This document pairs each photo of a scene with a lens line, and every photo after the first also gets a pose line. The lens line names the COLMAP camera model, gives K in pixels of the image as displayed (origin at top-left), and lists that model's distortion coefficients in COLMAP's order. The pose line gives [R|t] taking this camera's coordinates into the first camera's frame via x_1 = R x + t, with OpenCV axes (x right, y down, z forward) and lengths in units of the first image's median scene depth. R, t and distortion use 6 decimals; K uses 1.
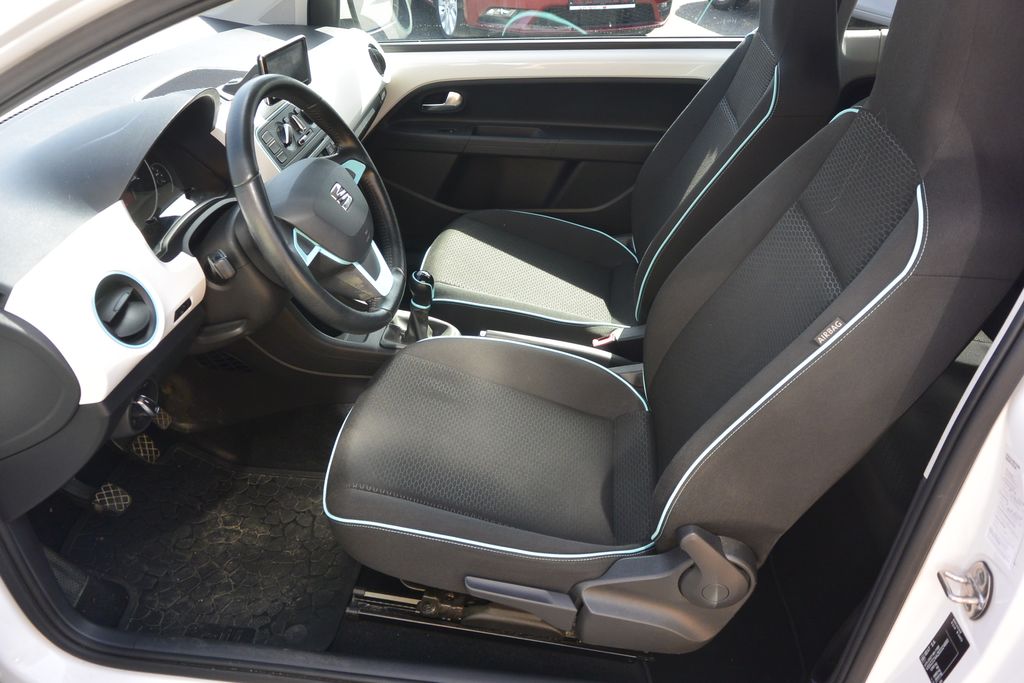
lens RADIAL K [[781.8, 0, 507.9], [0, 781.8, 342.5], [0, 0, 1]] dist [-0.003892, 0.012630]
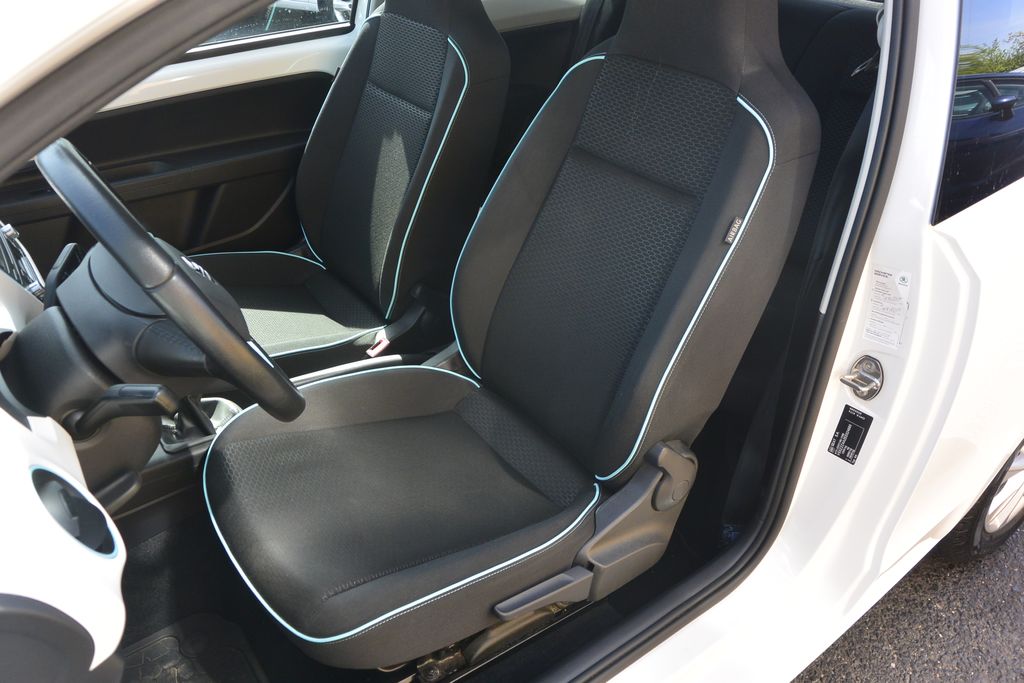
lens RADIAL K [[781.8, 0, 507.9], [0, 781.8, 342.5], [0, 0, 1]] dist [-0.003892, 0.012630]
pose [[0.733932, -0.372043, 0.568268, -0.470257], [0.369424, 0.920723, 0.125675, -0.107752], [-0.569974, 0.117695, 0.813190, 0.197351]]
